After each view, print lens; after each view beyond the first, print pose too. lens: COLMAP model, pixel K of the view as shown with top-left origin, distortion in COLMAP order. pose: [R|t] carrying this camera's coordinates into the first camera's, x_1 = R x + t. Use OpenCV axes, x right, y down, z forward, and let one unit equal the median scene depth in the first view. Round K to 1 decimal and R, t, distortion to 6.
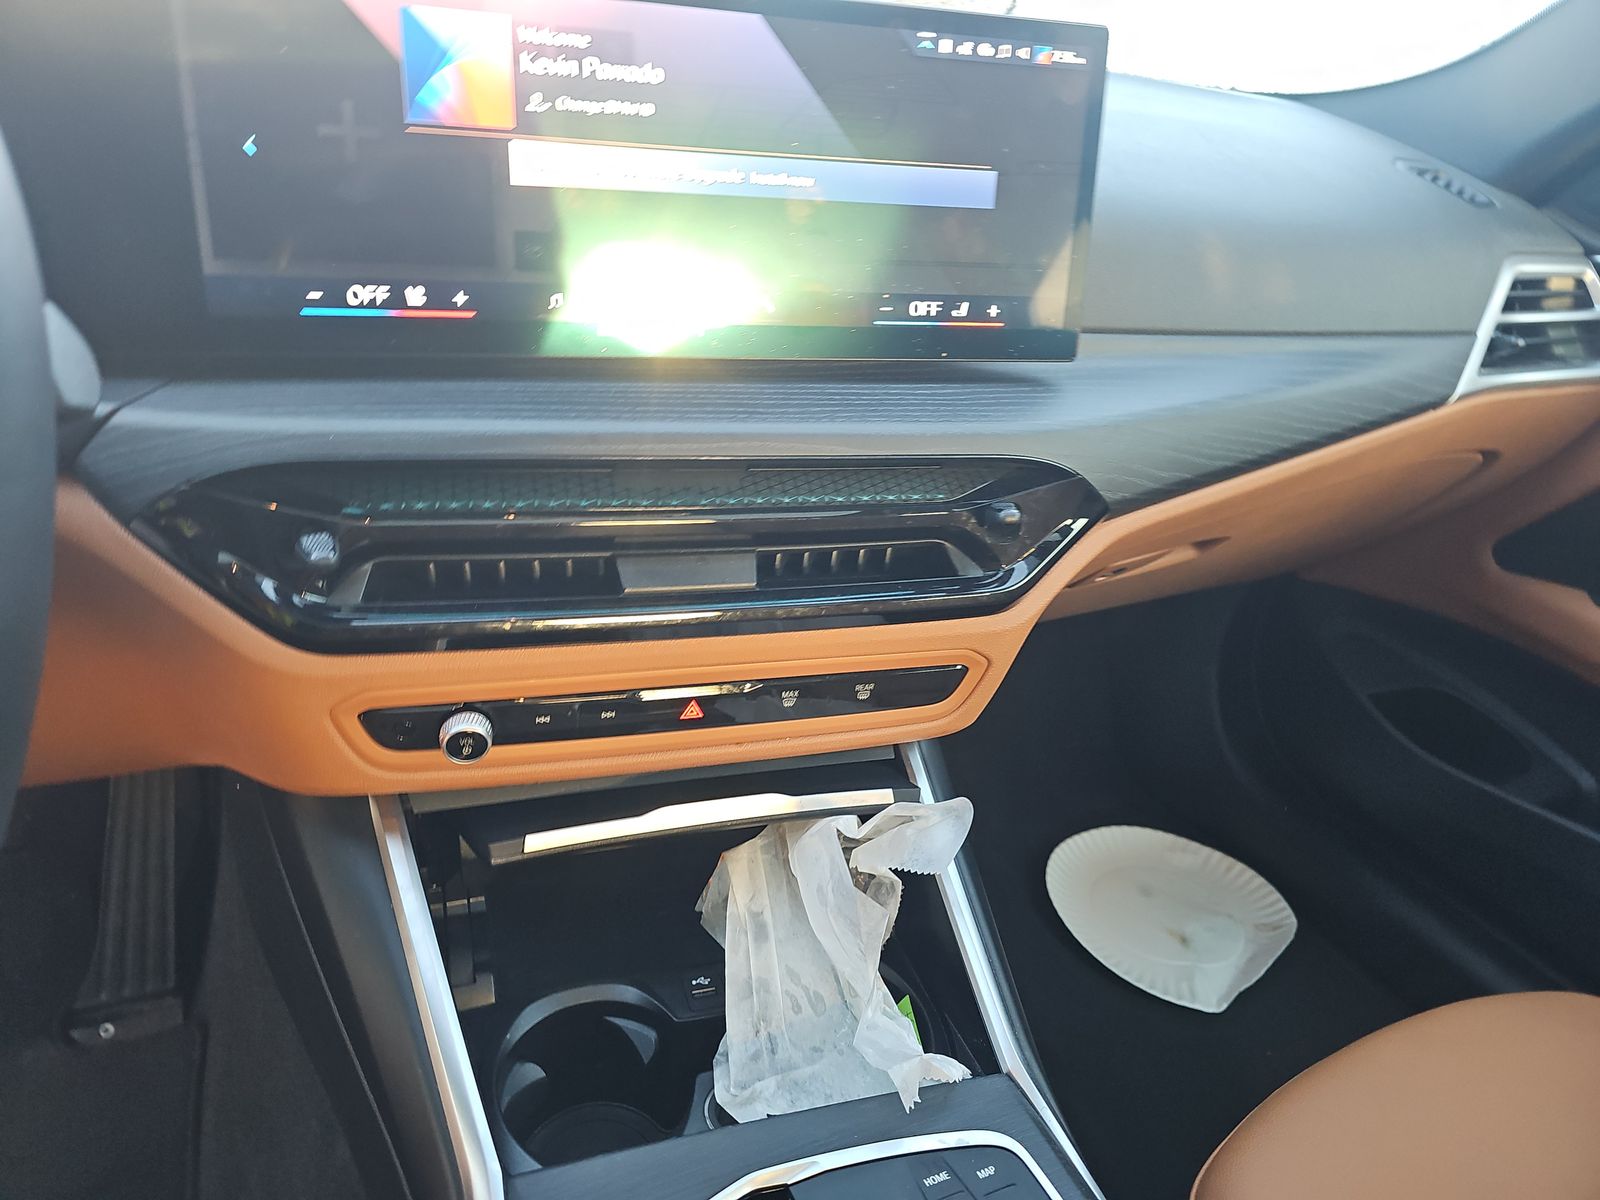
lens RADIAL K [[1056.4, 0, 800.0], [0, 1056.4, 600.0], [0, 0, 1]] dist [0.024494, -0.042003]
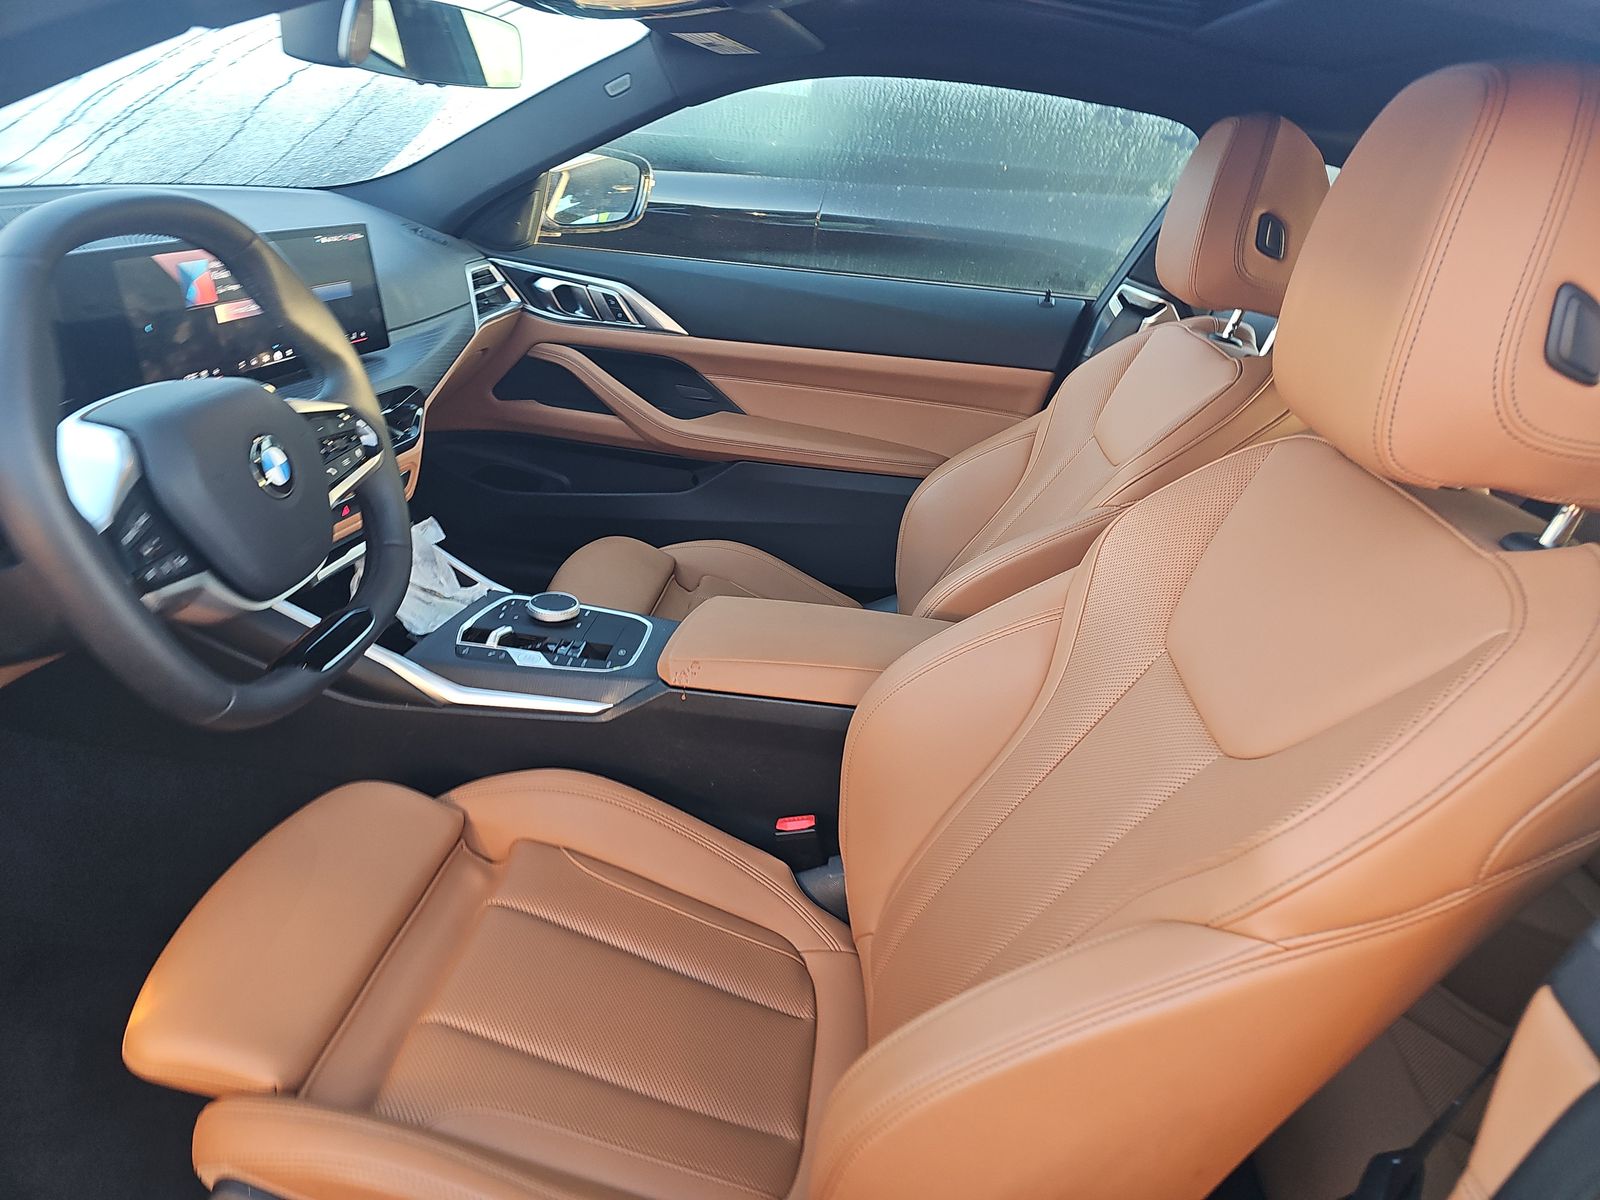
lens RADIAL K [[1056.4, 0, 800.0], [0, 1056.4, 600.0], [0, 0, 1]] dist [0.024494, -0.042003]
pose [[0.505717, -0.376581, 0.776168, -1.552652], [0.304360, 0.919727, 0.247926, 0.004417], [-0.807227, 0.110854, 0.579737, -1.296967]]
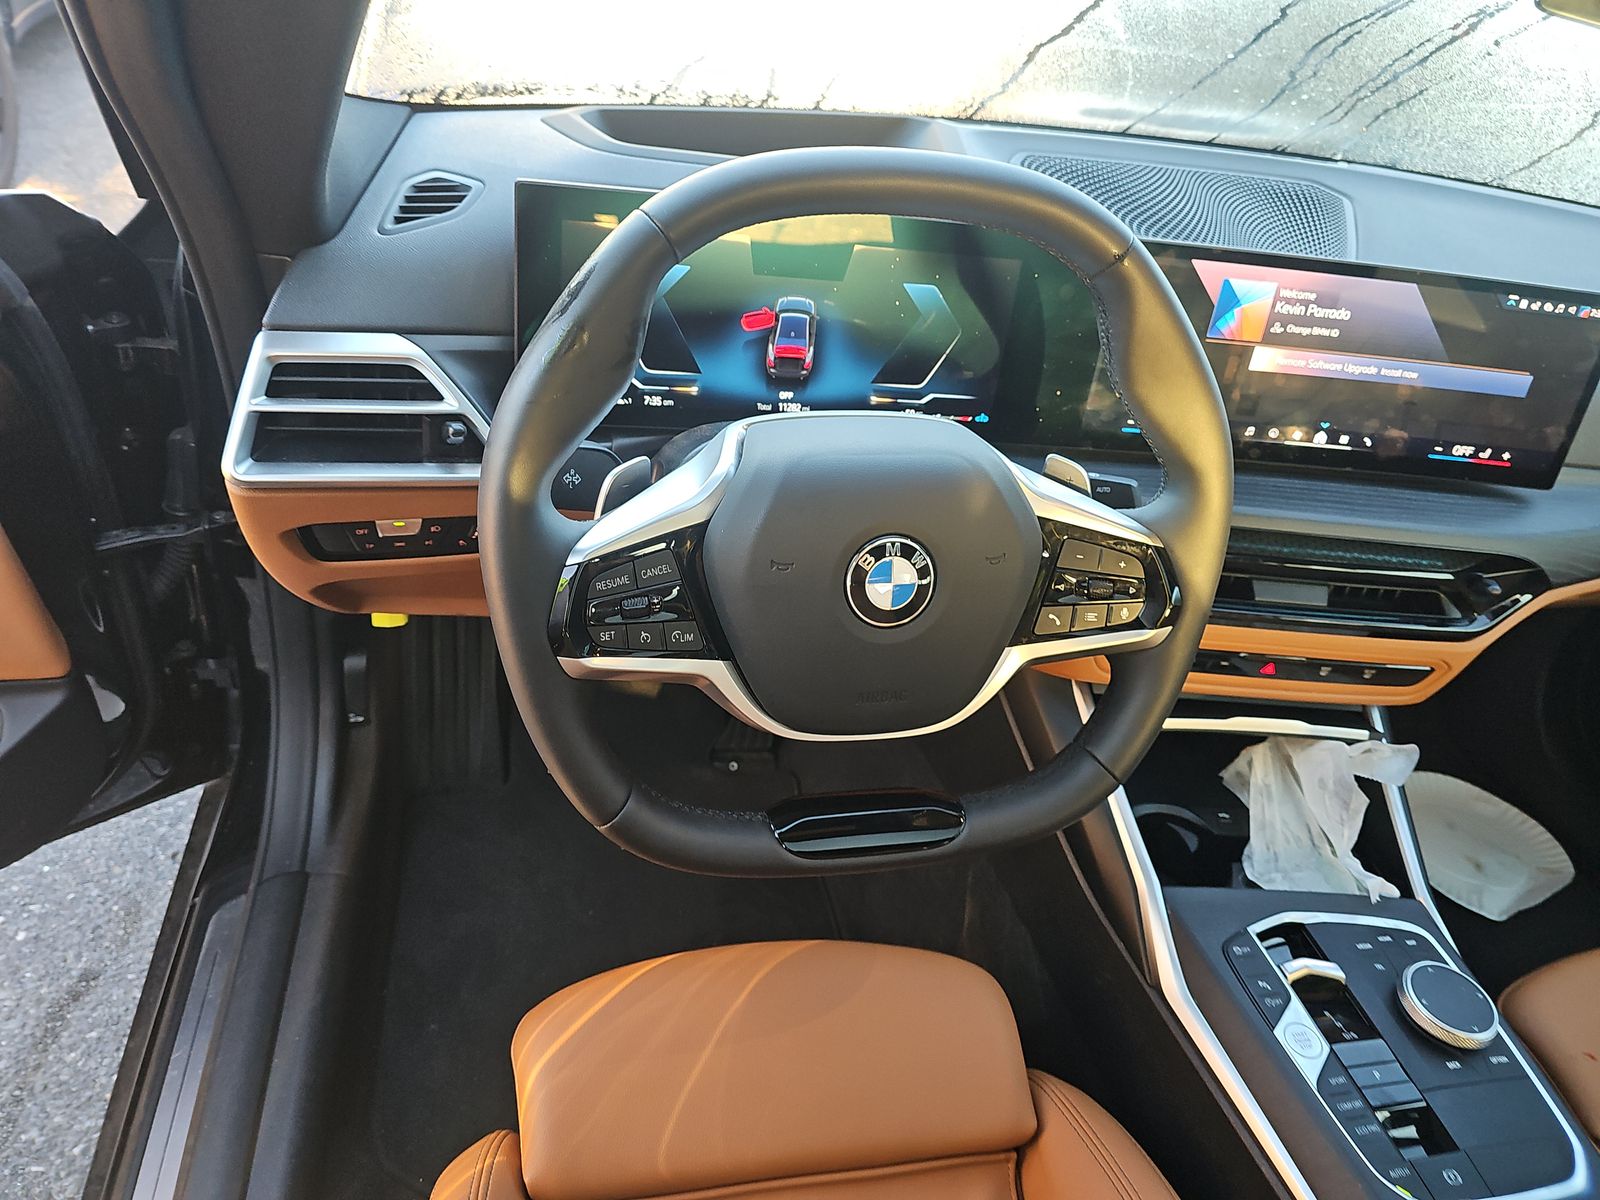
lens RADIAL K [[1056.4, 0, 800.0], [0, 1056.4, 600.0], [0, 0, 1]] dist [0.024494, -0.042003]
pose [[0.966663, 0.176116, -0.185868, -0.528907], [-0.149264, 0.977383, 0.149805, -0.146465], [0.208047, -0.117068, 0.971088, -0.822588]]
